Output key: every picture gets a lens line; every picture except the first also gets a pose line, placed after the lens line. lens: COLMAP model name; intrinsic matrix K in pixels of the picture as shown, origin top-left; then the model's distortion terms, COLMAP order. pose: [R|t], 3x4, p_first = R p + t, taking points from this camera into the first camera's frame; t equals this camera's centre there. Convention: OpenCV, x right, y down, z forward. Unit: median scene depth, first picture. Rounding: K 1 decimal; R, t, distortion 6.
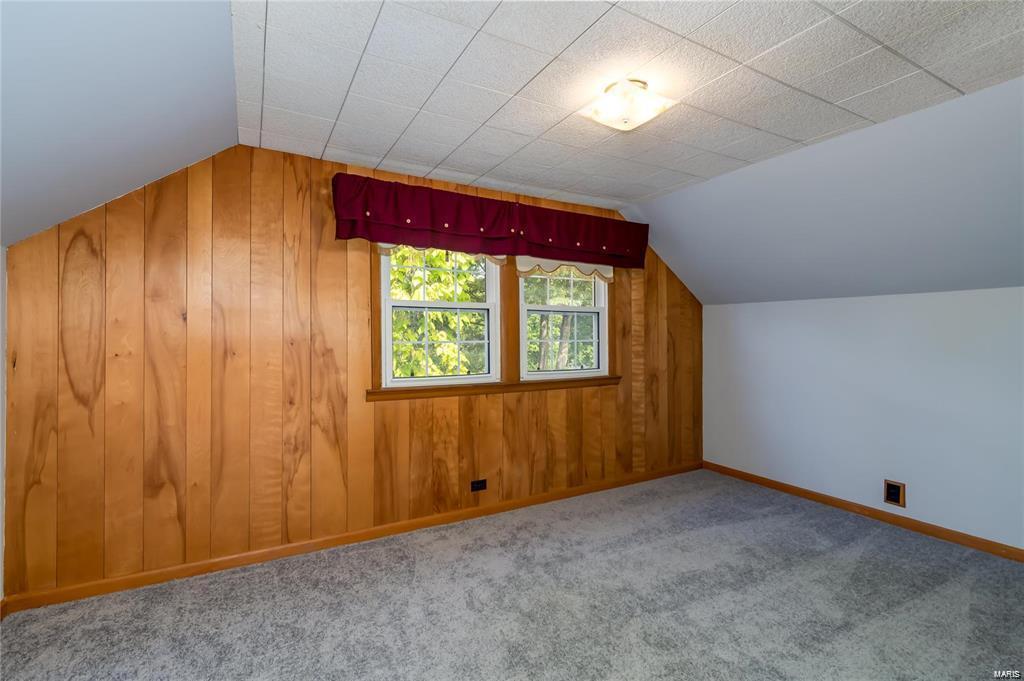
lens RADIAL K [[460.4, 0, 502.2], [0, 460.4, 339.0], [0, 0, 1]] dist [0.011741, 0.001622]
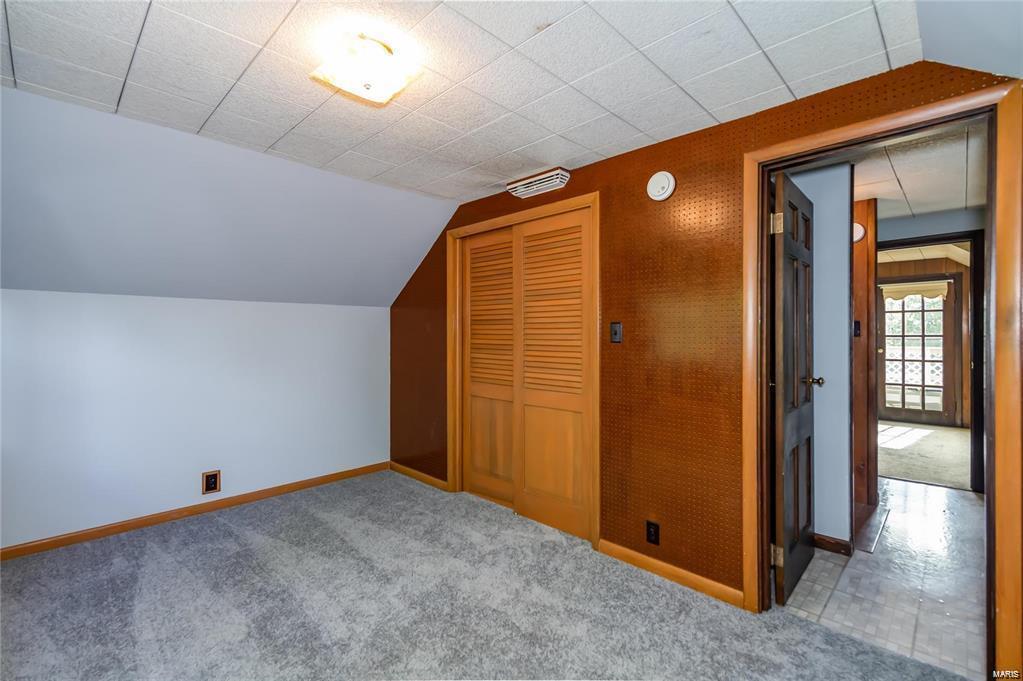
lens RADIAL K [[459.9, 0, 509.8], [0, 459.9, 339.6], [0, 0, 1]] dist [0.011741, 0.001622]
pose [[-0.291475, -0.003399, 0.956573, -0.416071], [0.009507, 0.999934, 0.006450, -0.003872], [-0.956531, 0.010975, -0.291423, 0.672019]]
